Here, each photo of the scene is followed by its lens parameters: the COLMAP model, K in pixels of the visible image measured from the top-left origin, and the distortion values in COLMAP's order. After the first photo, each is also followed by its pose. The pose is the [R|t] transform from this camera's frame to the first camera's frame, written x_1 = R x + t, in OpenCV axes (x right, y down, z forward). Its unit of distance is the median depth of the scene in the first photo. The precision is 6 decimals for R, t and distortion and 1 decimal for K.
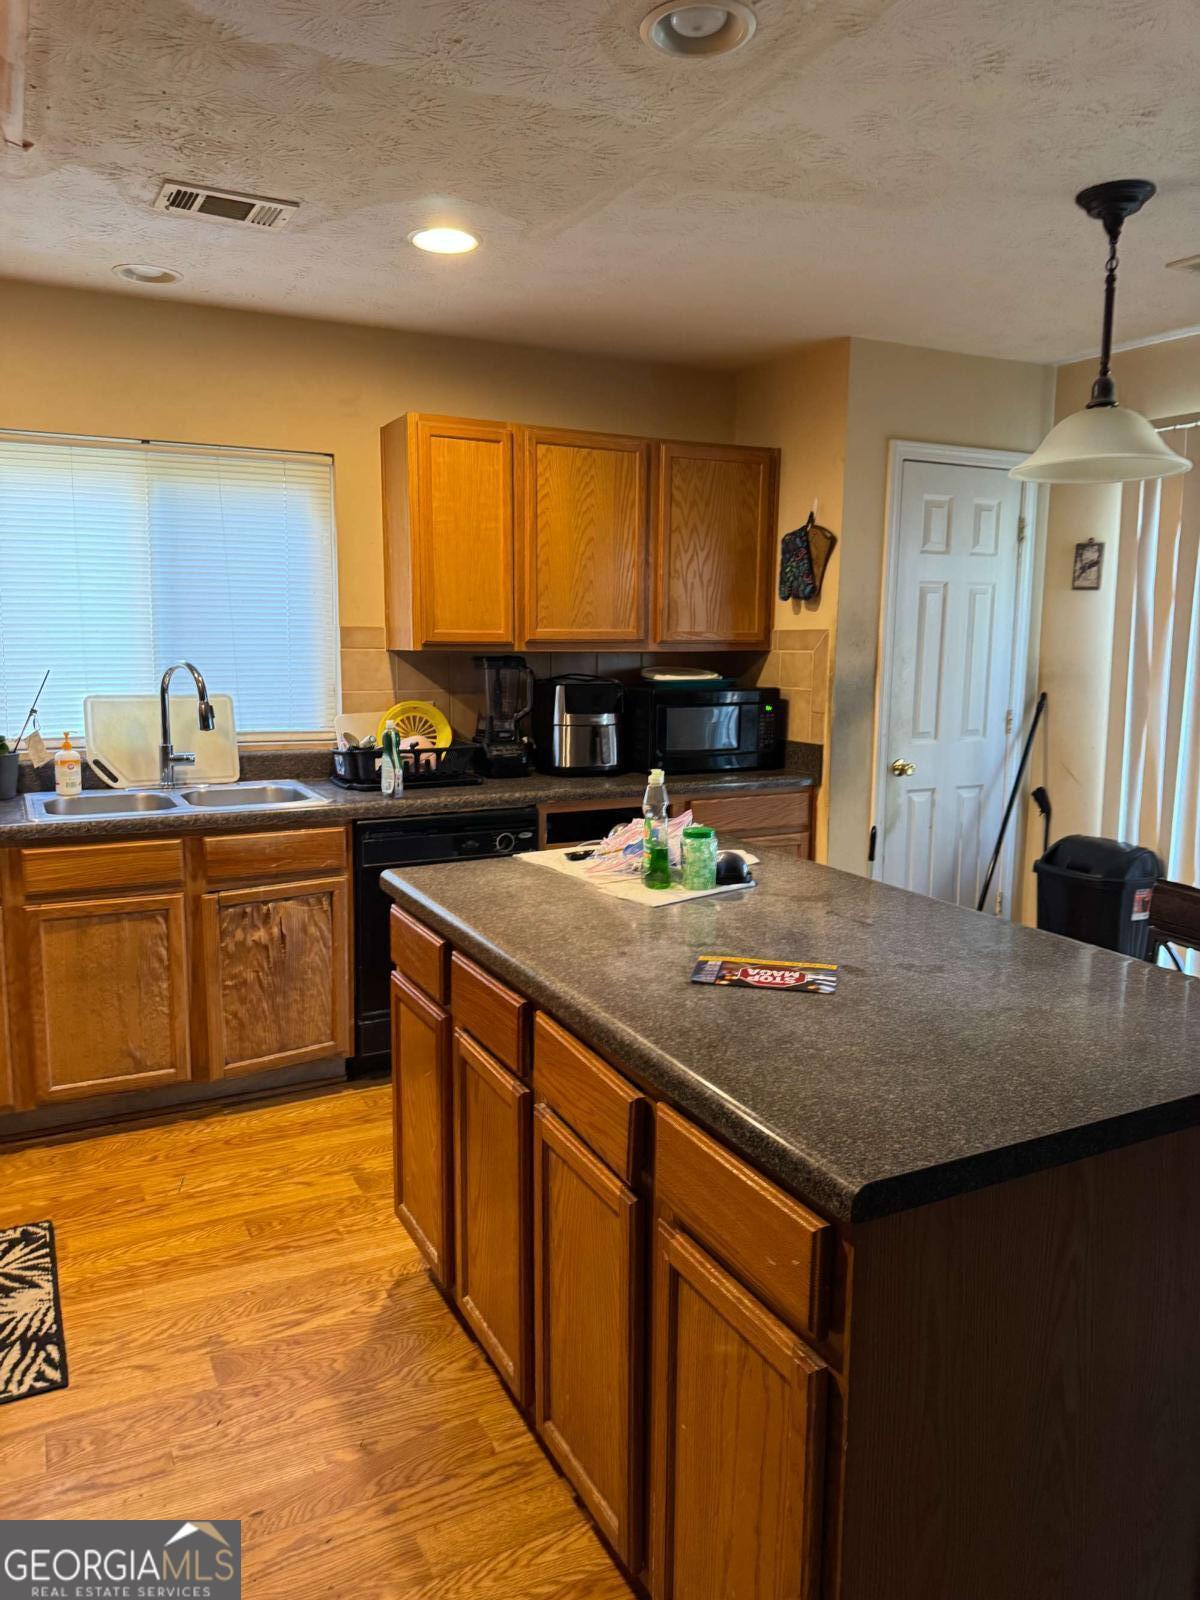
lens RADIAL K [[1098.5, 0, 600.0], [0, 1098.5, 800.0], [0, 0, 1]] dist [0.195168, -0.298820]
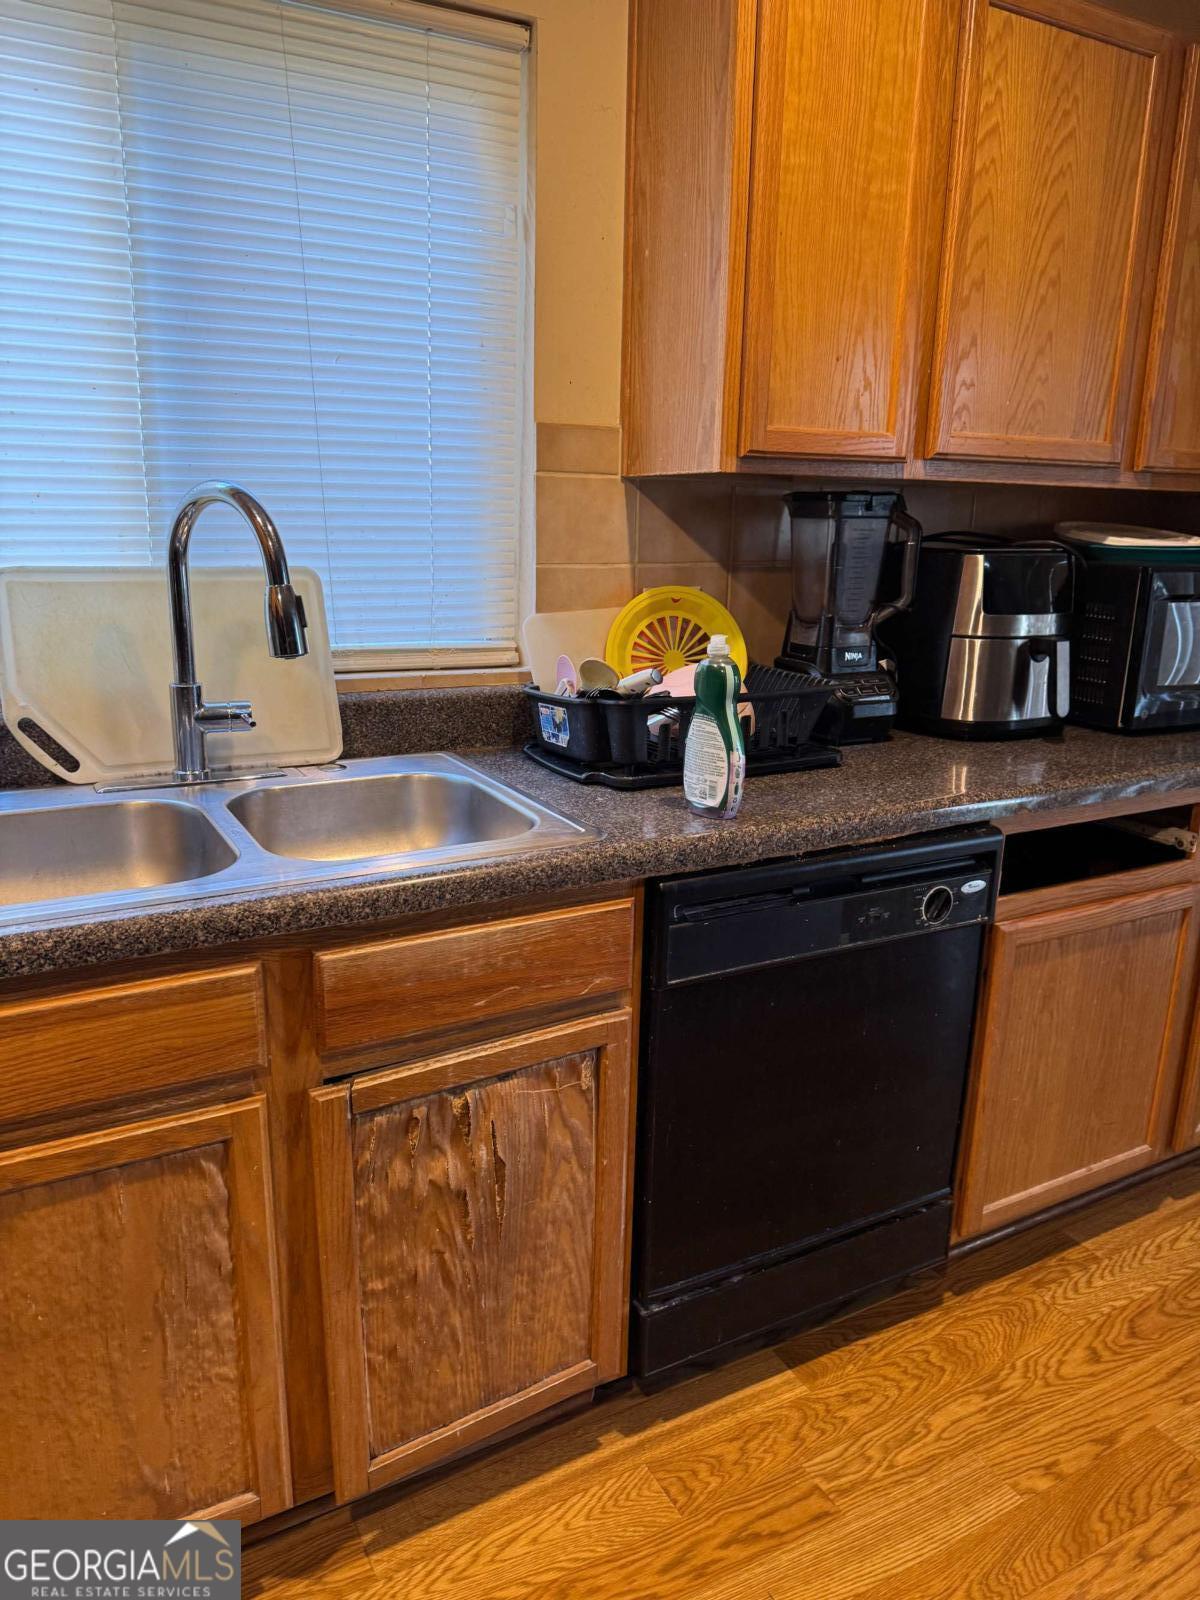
lens RADIAL K [[1050.6, 0, 600.0], [0, 1050.6, 800.0], [0, 0, 1]] dist [0.051244, -0.042920]
pose [[0.998627, 0.002521, 0.052327, -0.262022], [-0.008589, 0.993206, 0.116052, -0.056897], [-0.051679, -0.116342, 0.991864, 0.613517]]
